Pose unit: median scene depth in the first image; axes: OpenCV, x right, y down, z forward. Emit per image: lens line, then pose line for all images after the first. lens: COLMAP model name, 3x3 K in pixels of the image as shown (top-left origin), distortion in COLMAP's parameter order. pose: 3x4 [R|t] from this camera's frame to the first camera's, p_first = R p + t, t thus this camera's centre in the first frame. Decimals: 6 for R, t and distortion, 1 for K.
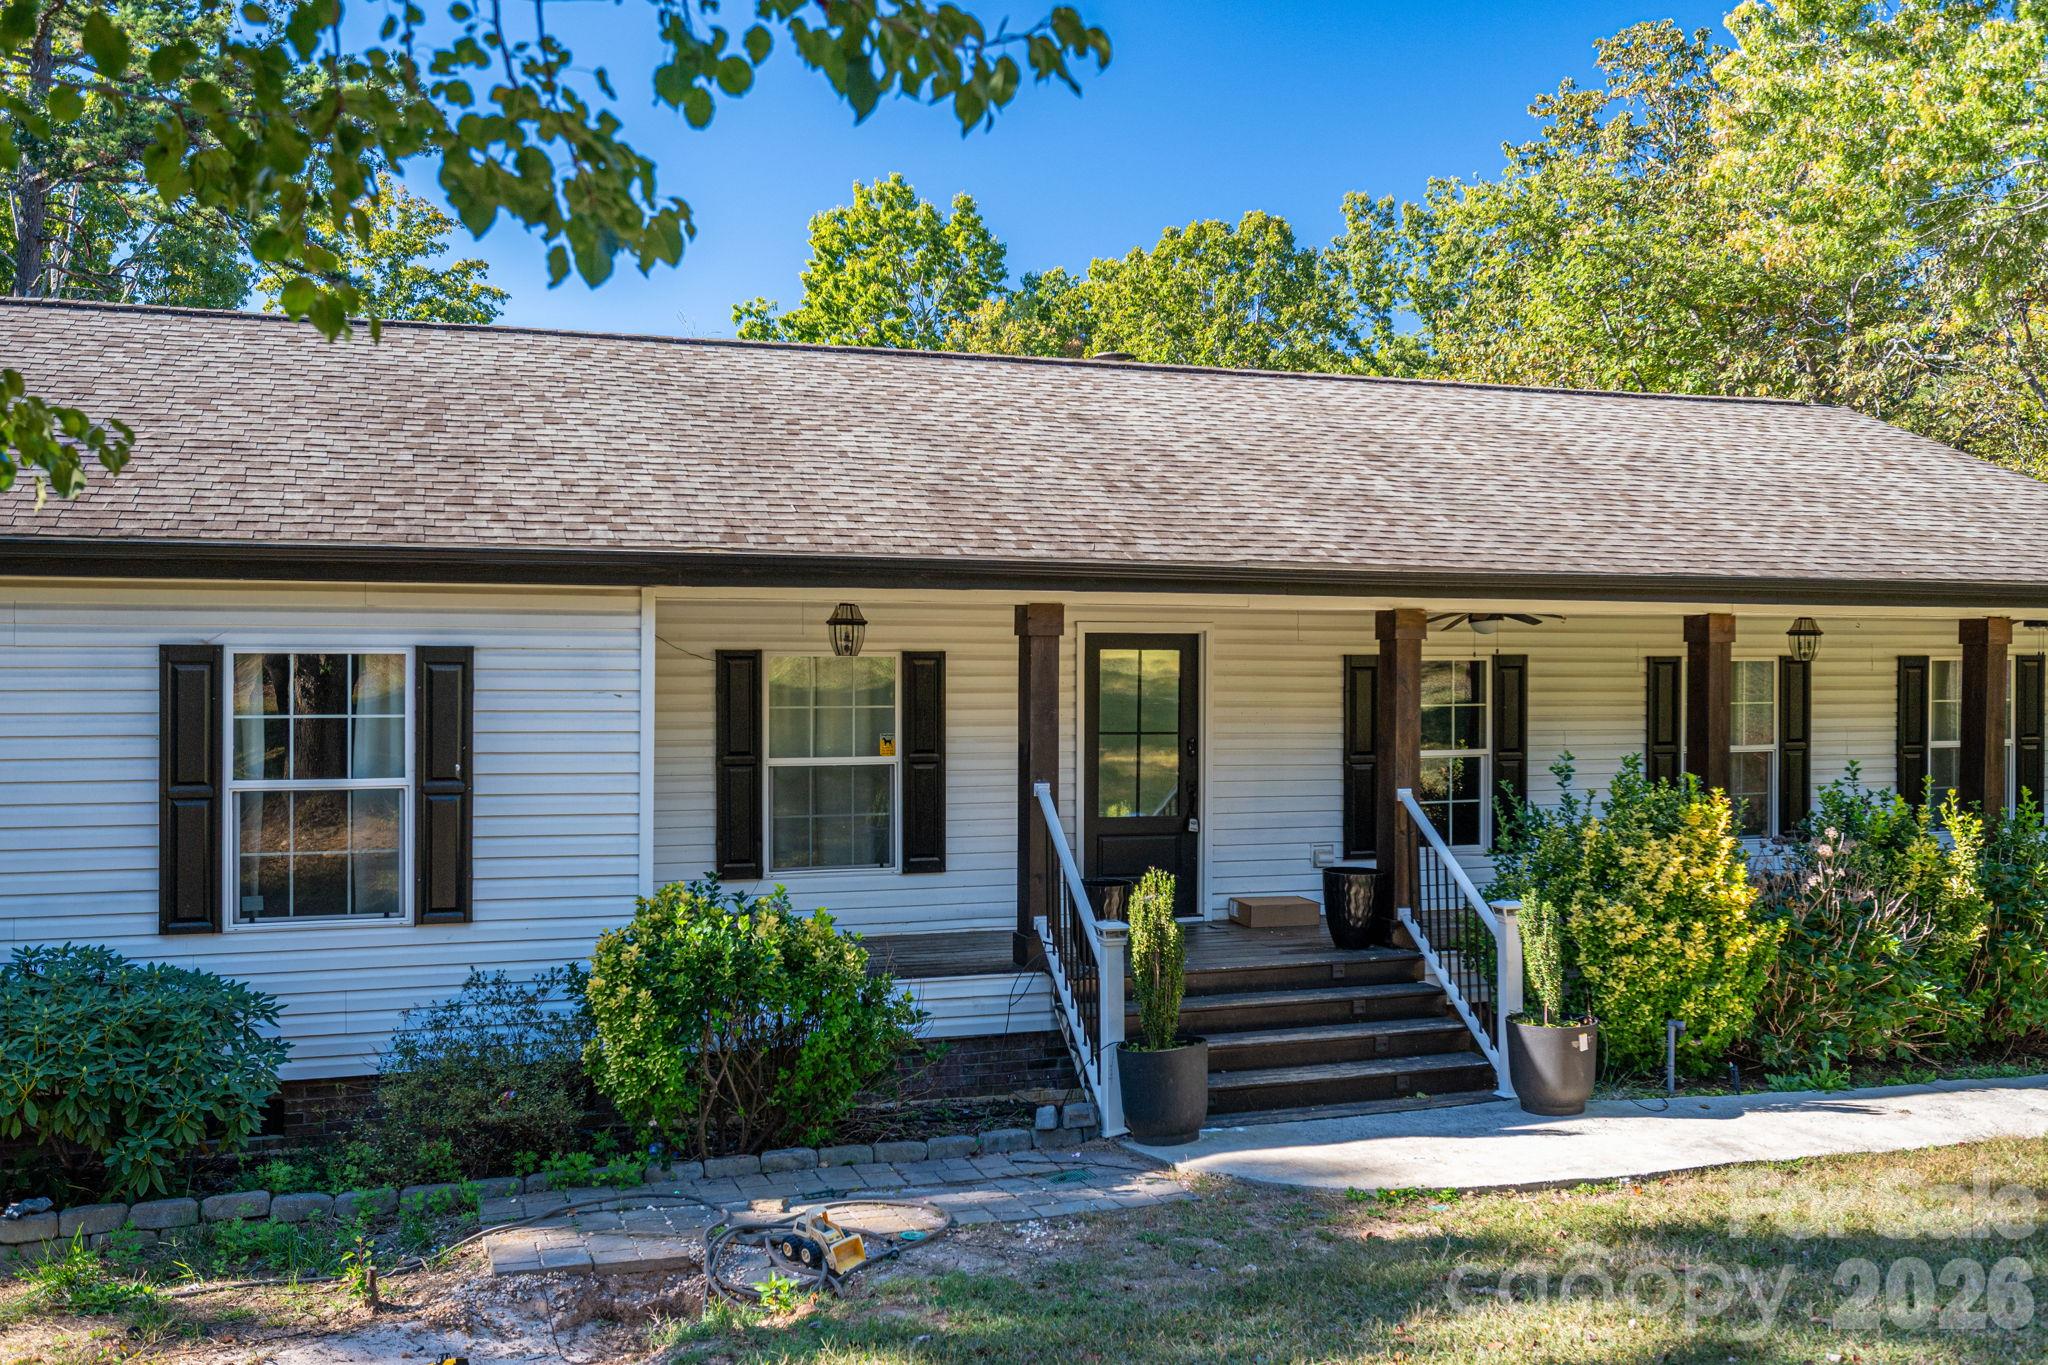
lens RADIAL K [[1825.6, 0, 1082.3], [0, 1825.6, 680.7], [0, 0, 1]] dist [-0.003515, -0.001125]
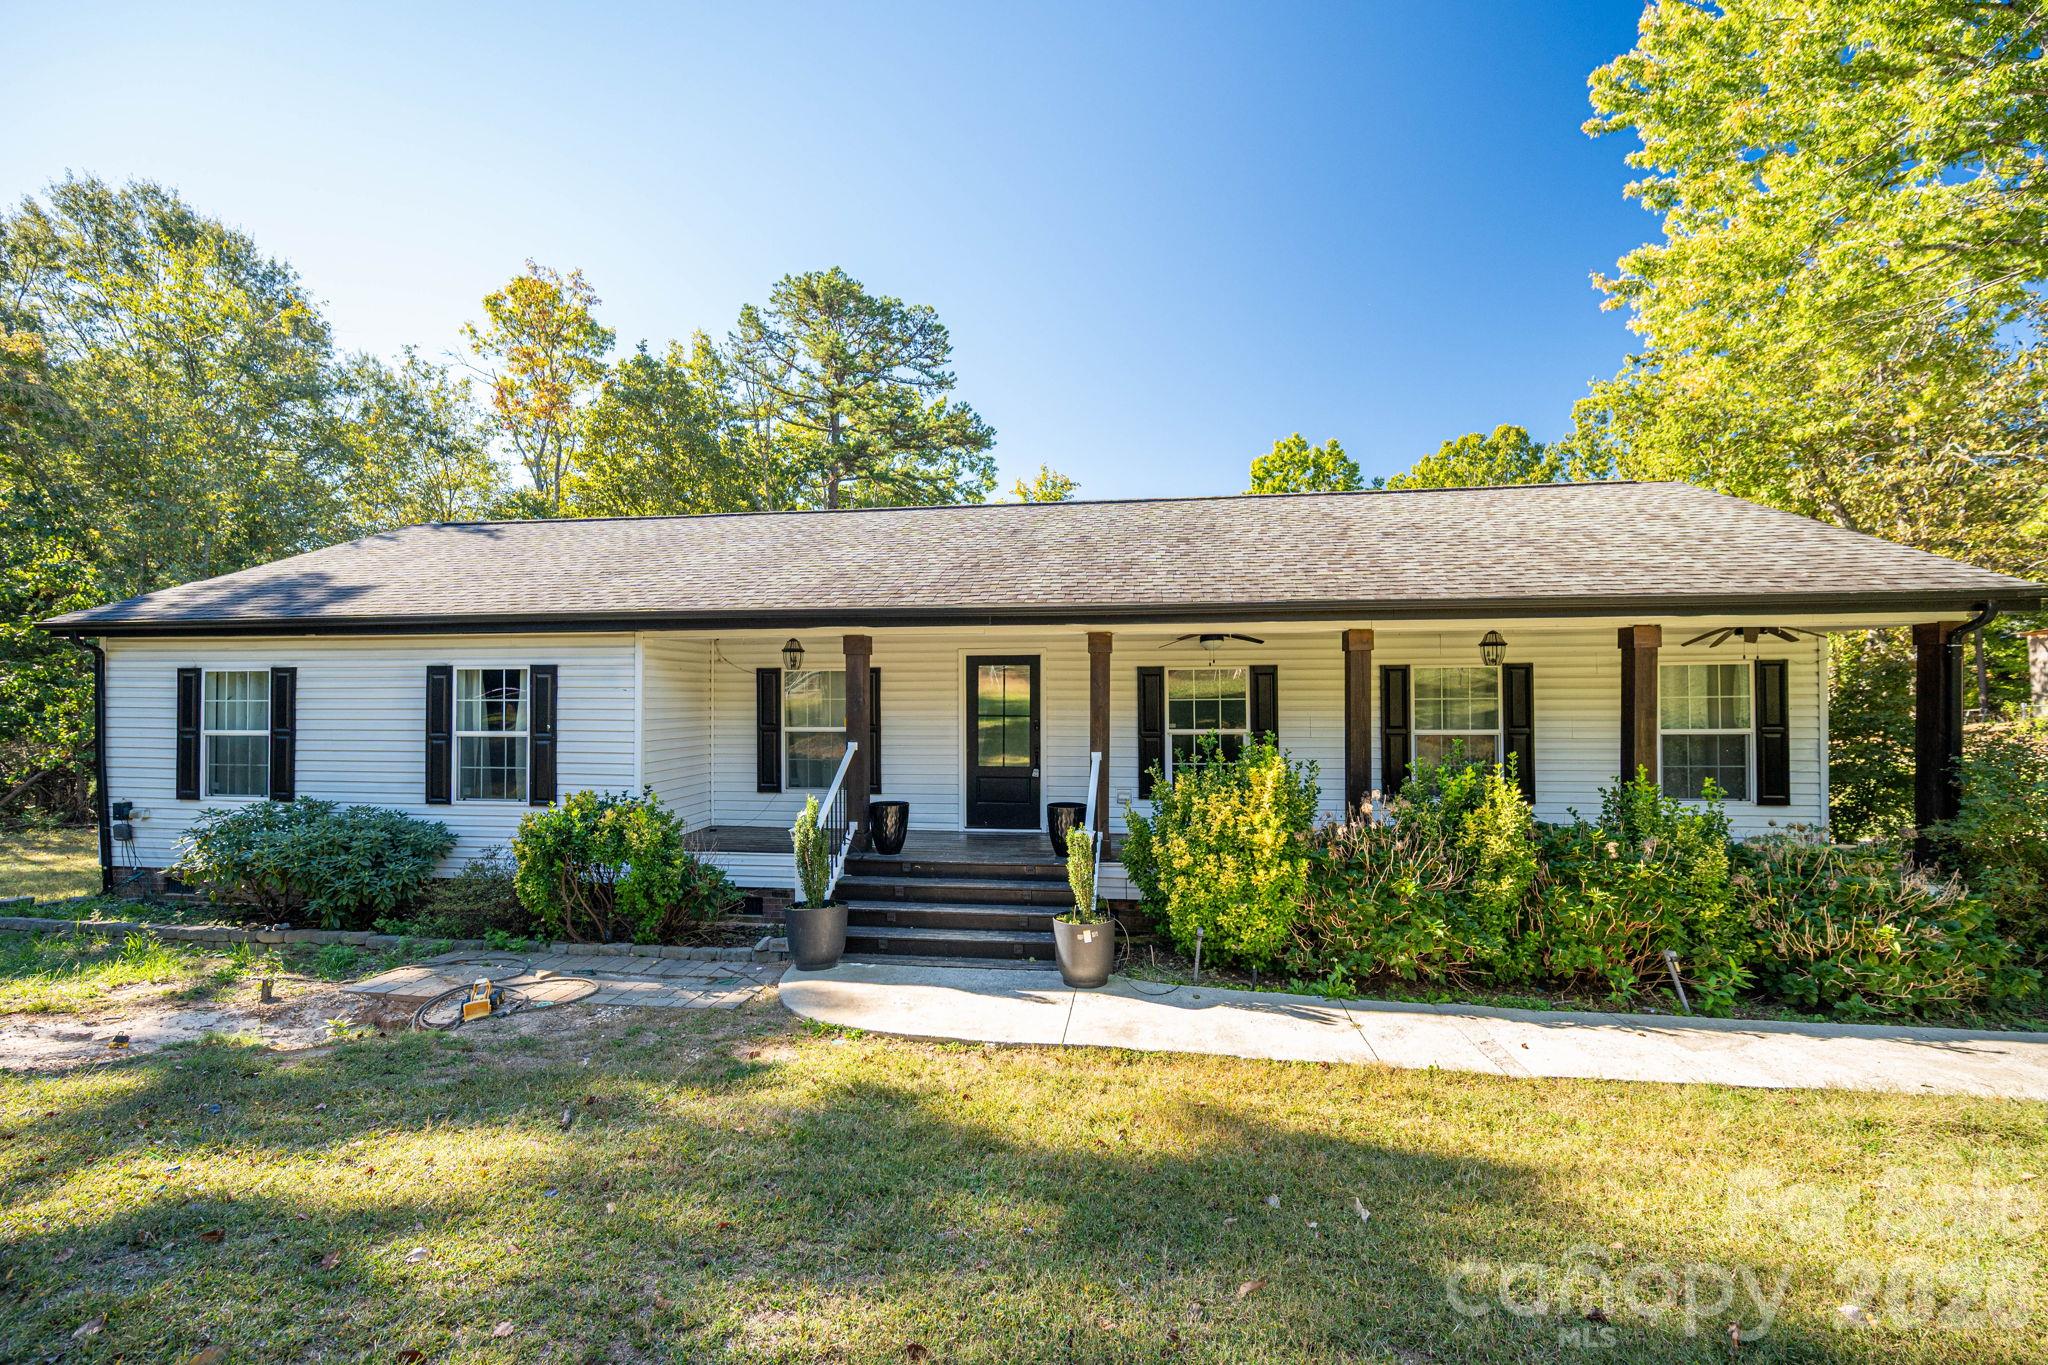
lens RADIAL K [[889.8, 0, 1035.3], [0, 889.8, 687.5], [0, 0, 1]] dist [-0.003796, -0.000532]
pose [[0.887935, -0.008625, -0.459889, 0.503420], [0.000807, 0.999852, -0.017194, 0.020055], [0.459969, 0.014896, 0.887810, 0.351621]]
